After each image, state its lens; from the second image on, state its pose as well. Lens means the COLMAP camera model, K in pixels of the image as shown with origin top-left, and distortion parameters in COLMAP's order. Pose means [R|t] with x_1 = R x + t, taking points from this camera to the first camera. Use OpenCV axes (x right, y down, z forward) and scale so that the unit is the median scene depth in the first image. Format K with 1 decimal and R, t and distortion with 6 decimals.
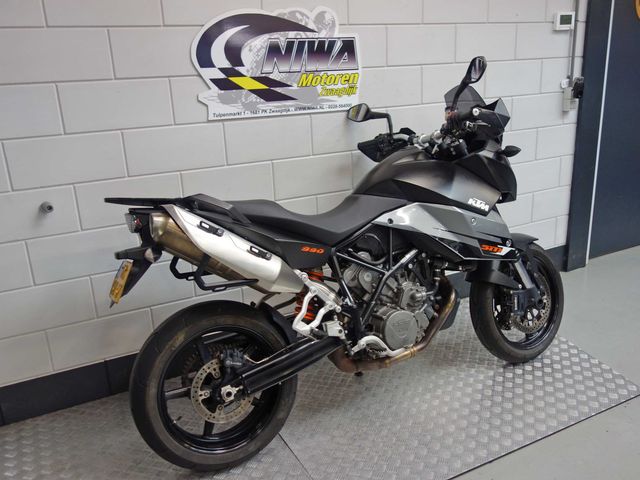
lens RADIAL K [[566.5, 0, 320.0], [0, 566.5, 240.0], [0, 0, 1]] dist [-0.004692, -0.000038]
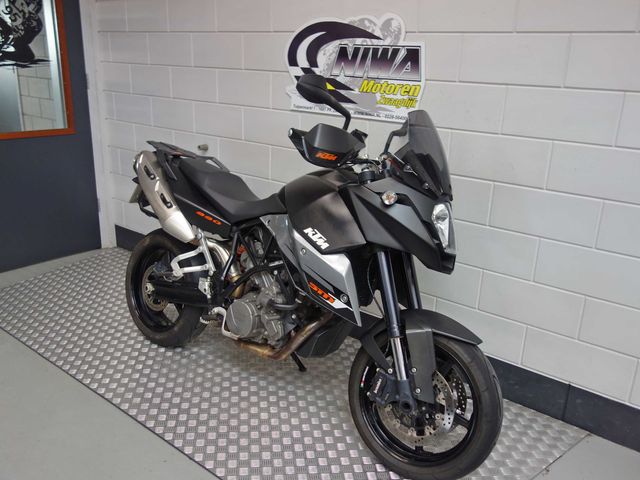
lens RADIAL K [[566.5, 0, 320.0], [0, 566.5, 240.0], [0, 0, 1]] dist [-0.004692, -0.000038]
pose [[0.400408, 0.332860, -0.853744, 0.916284], [-0.317439, 0.924387, 0.211523, -0.219060], [0.859597, 0.186316, 0.475794, 0.503767]]
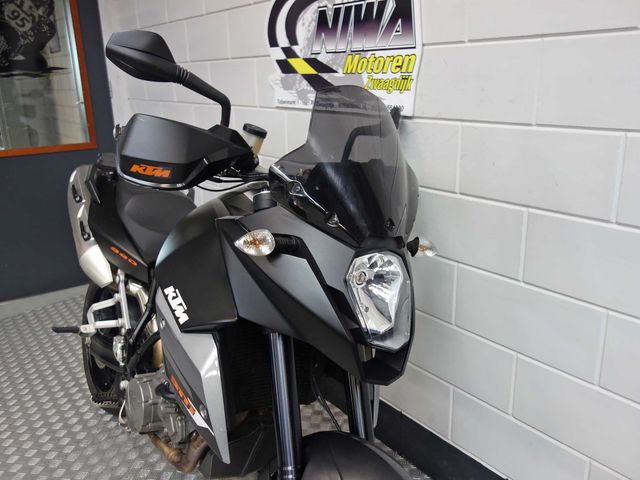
lens RADIAL K [[566.5, 0, 320.0], [0, 566.5, 240.0], [0, 0, 1]] dist [-0.004692, -0.000038]
pose [[0.151300, 0.319644, -0.935380, 0.691350], [-0.269111, 0.923851, 0.272175, -0.266439], [0.951151, 0.210541, 0.225798, 0.867961]]
